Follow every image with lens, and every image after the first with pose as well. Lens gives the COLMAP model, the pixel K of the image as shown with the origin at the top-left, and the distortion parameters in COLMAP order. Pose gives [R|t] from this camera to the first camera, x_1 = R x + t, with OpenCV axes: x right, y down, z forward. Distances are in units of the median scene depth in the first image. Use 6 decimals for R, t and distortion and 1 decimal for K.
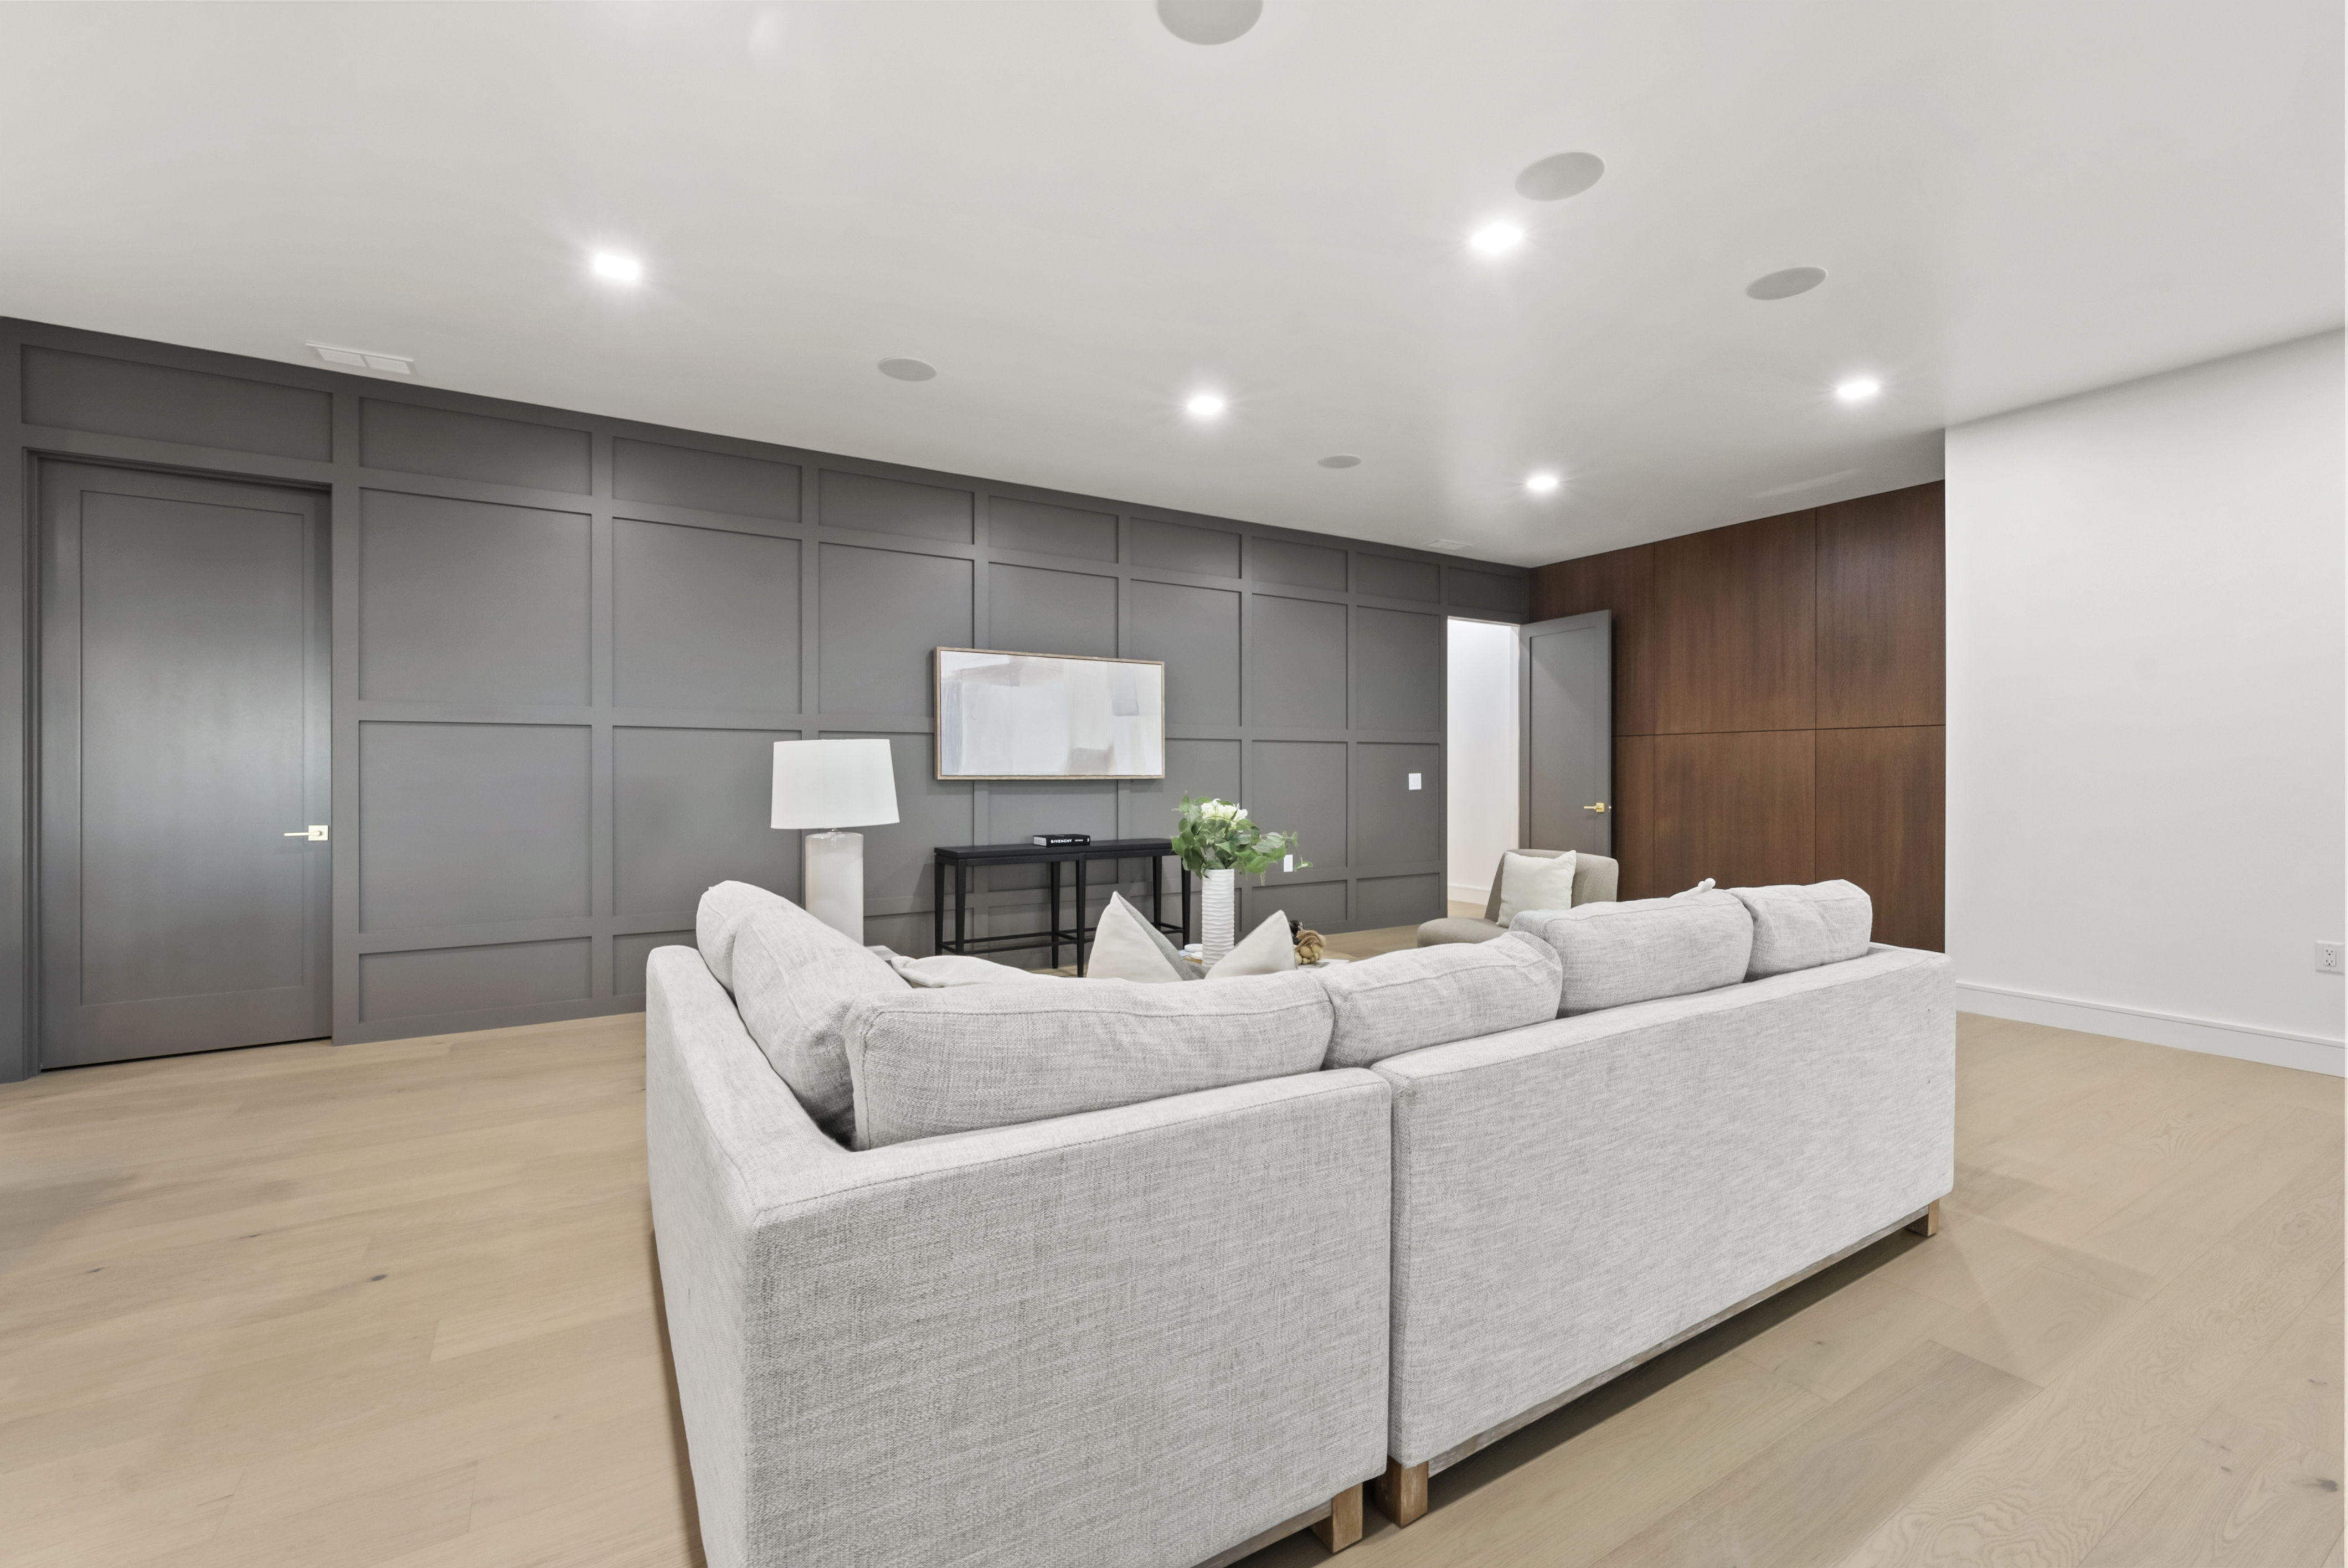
lens RADIAL K [[981.1, 0, 1174.9], [0, 981.1, 771.0], [0, 0, 1]] dist [0.000691, -0.000558]
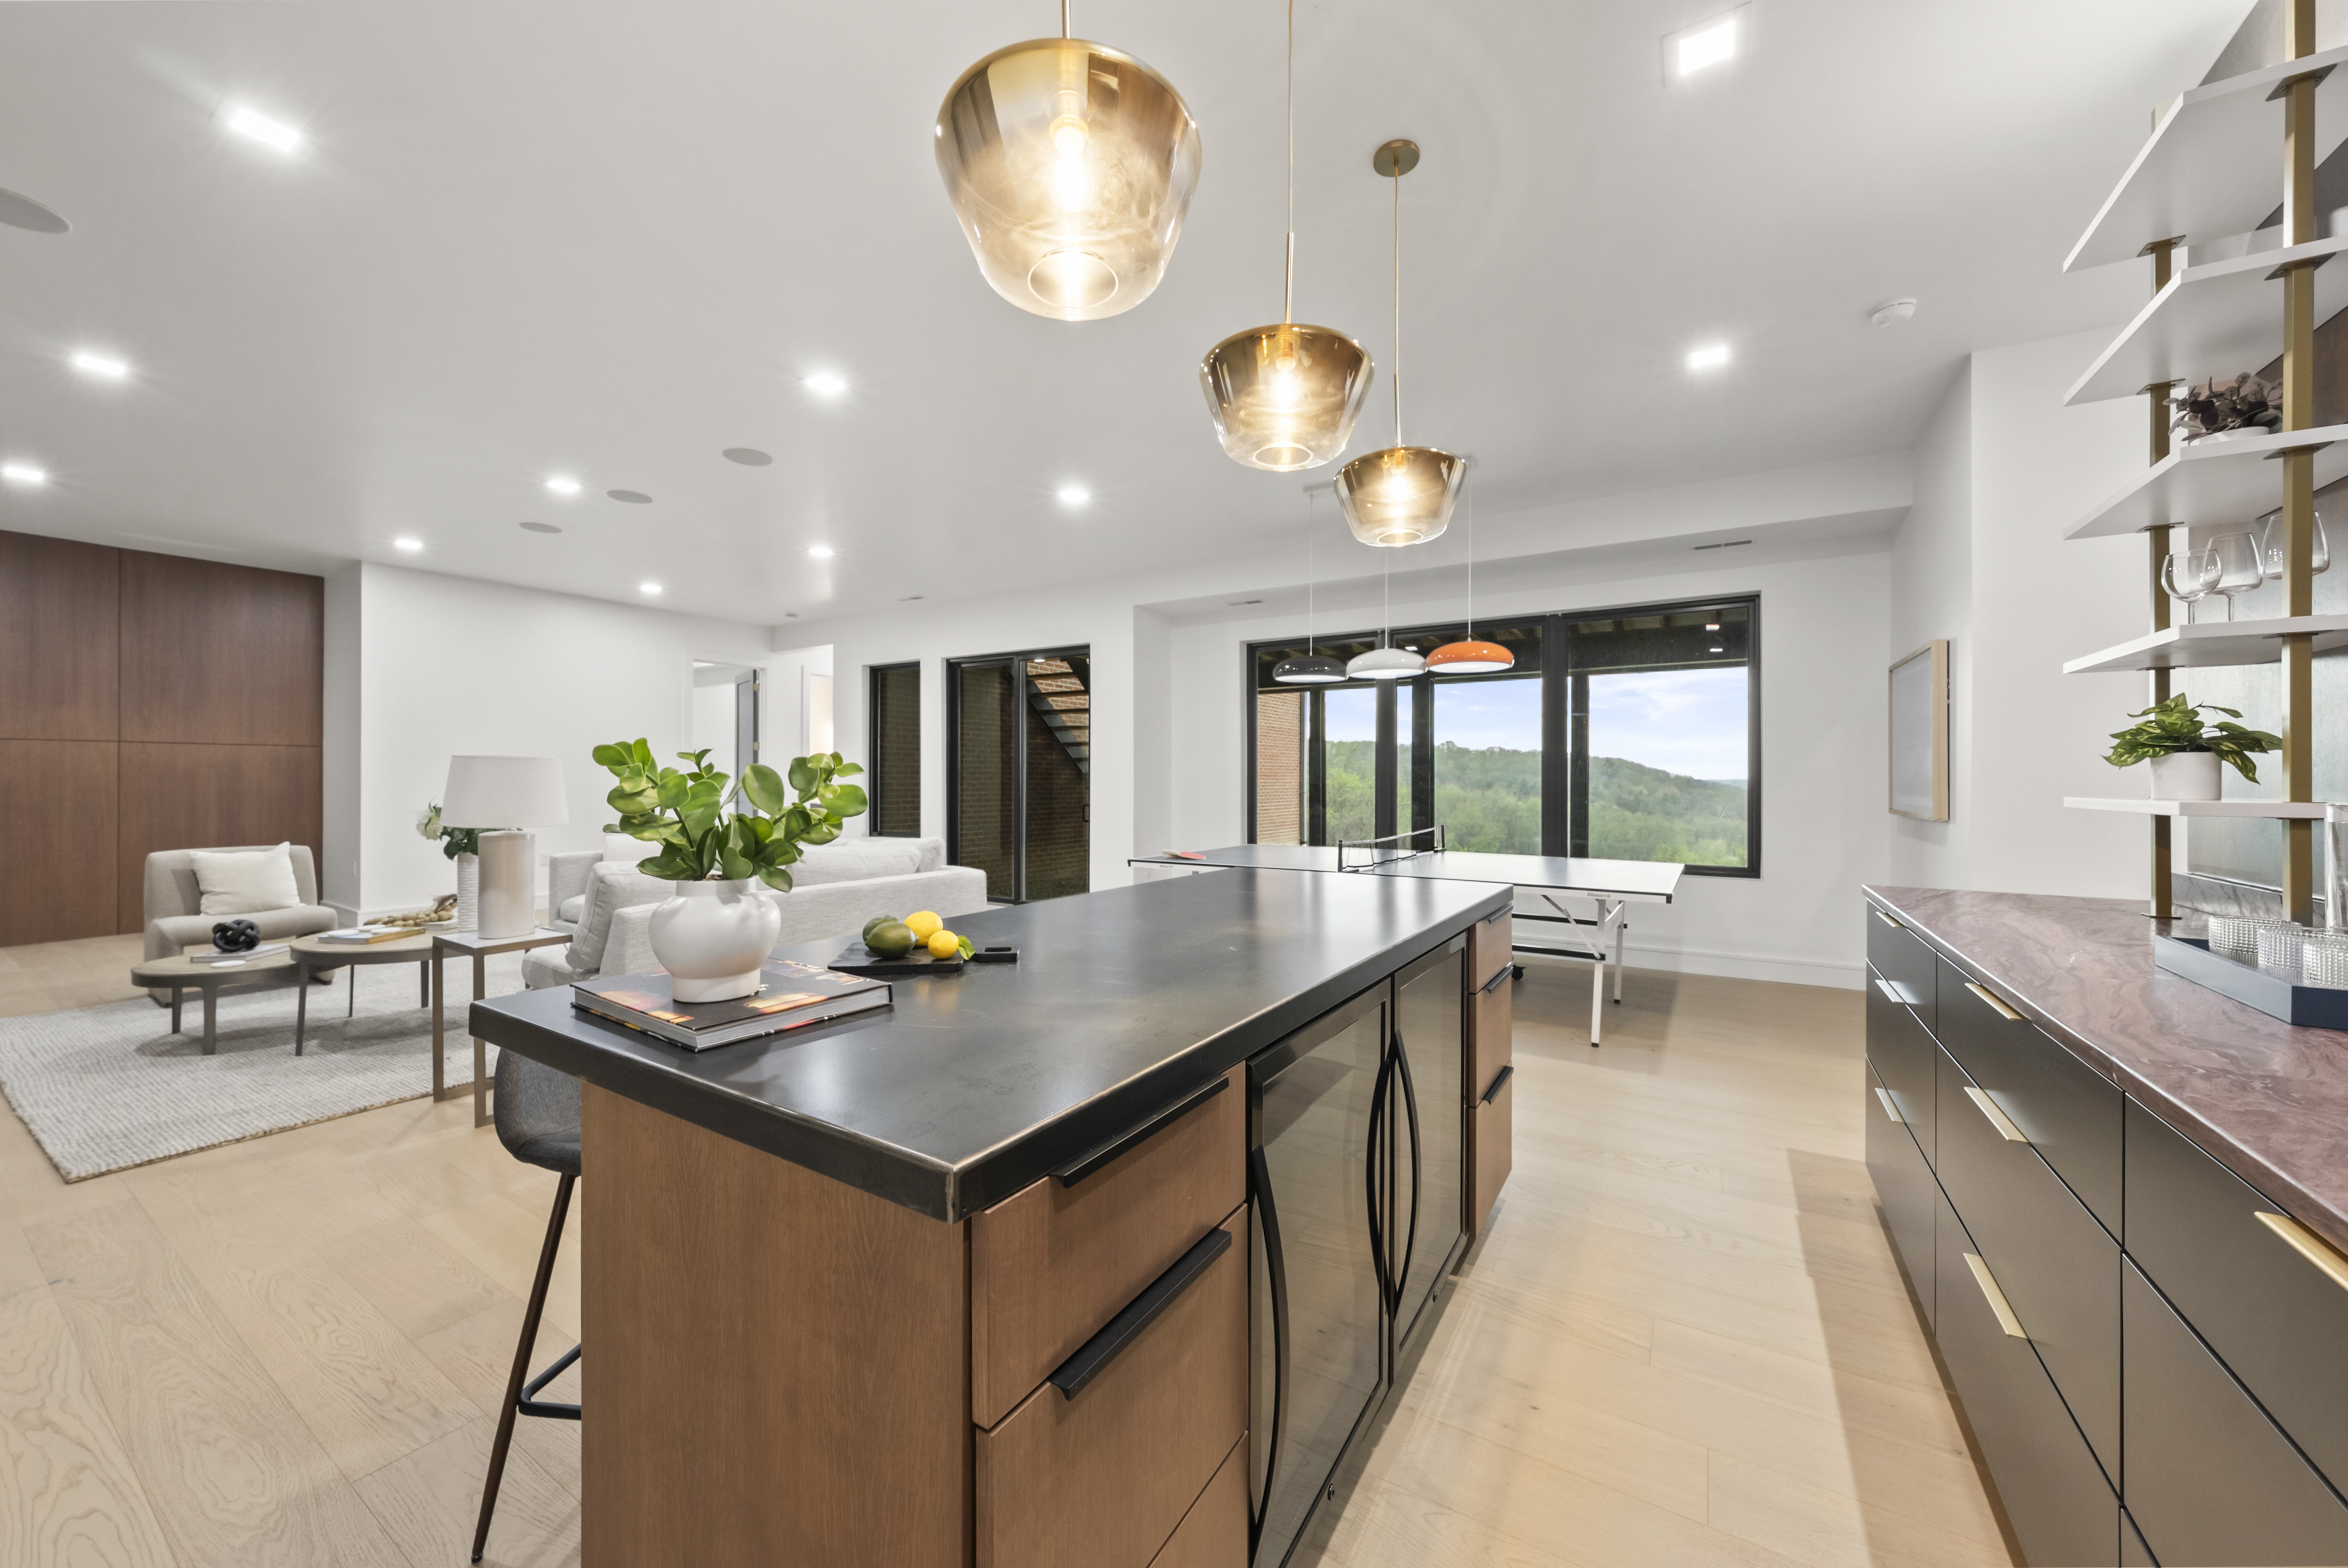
lens RADIAL K [[847.8, 0, 1162.7], [0, 847.8, 784.6], [0, 0, 1]] dist [0.001965, 0.000050]
pose [[-0.437307, -0.006197, 0.899291, -1.157466], [-0.004159, 0.999980, 0.004869, -0.003208], [-0.899303, -0.001611, -0.437324, 0.518749]]
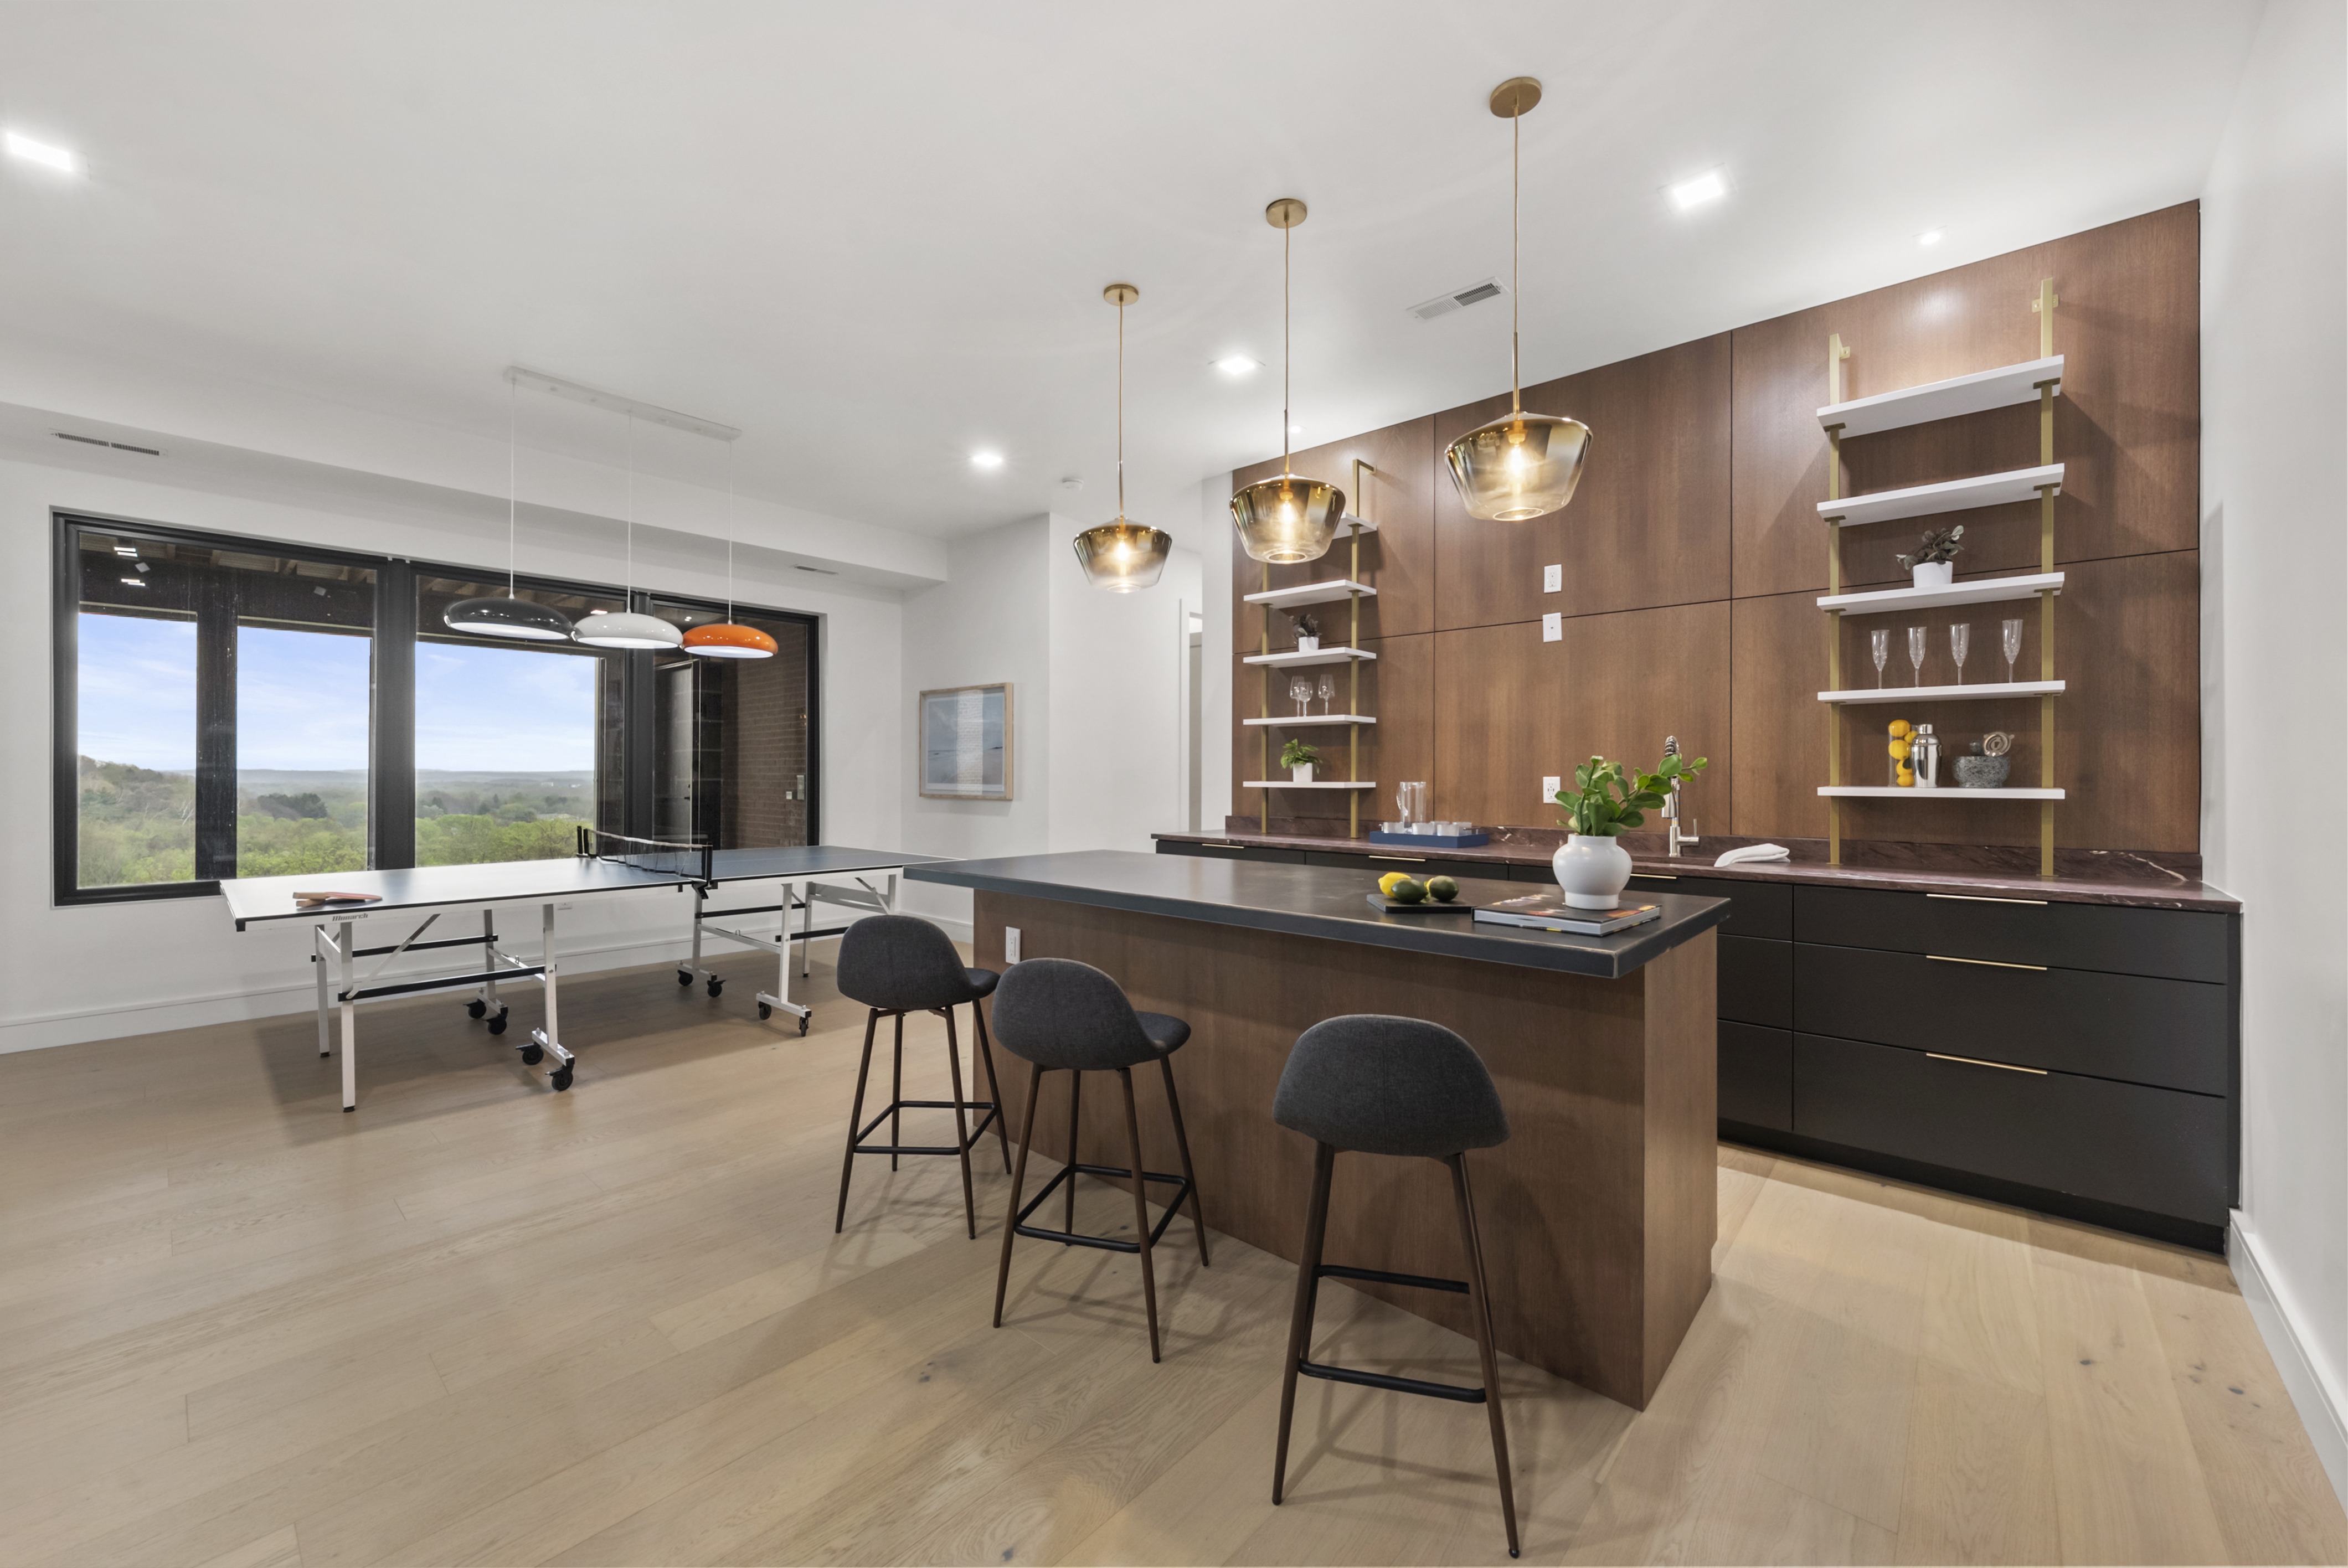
lens RADIAL K [[911.5, 0, 1169.7], [0, 911.5, 776.0], [0, 0, 1]] dist [-0.004190, -0.000118]
pose [[-0.958205, -0.003967, -0.286055, -0.564592], [-0.003785, 0.999992, -0.001192, -0.000468], [0.286058, -0.000059, -0.958212, 0.881430]]
